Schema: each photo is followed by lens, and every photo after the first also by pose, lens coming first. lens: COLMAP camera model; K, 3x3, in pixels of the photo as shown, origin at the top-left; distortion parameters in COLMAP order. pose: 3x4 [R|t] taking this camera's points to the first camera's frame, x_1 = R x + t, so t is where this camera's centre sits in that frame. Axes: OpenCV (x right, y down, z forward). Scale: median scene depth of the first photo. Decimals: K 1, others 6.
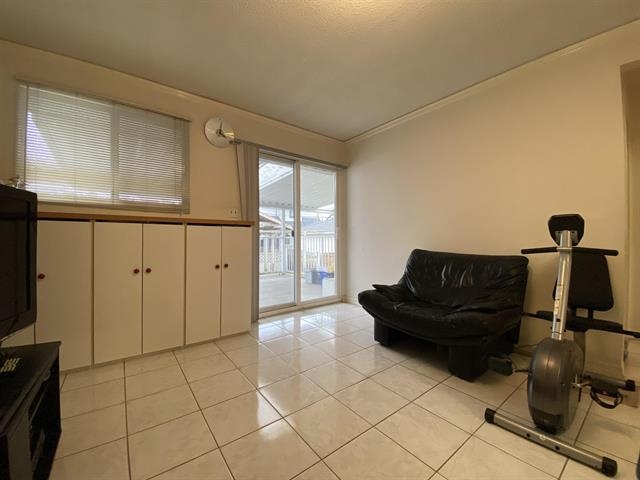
lens RADIAL K [[261.4, 0, 318.6], [0, 261.4, 241.5], [0, 0, 1]] dist [-0.010878, -0.007510]
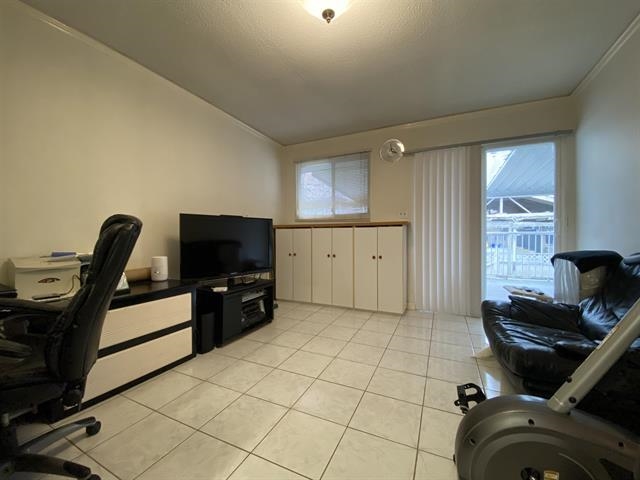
lens RADIAL K [[261.4, 0, 315.1], [0, 261.4, 239.1], [0, 0, 1]] dist [-0.010878, -0.007510]
pose [[0.429788, 0.012866, -0.902838, 0.676521], [0.007753, 0.999809, 0.017938, -0.024646], [0.902896, -0.014709, 0.429606, 0.142079]]
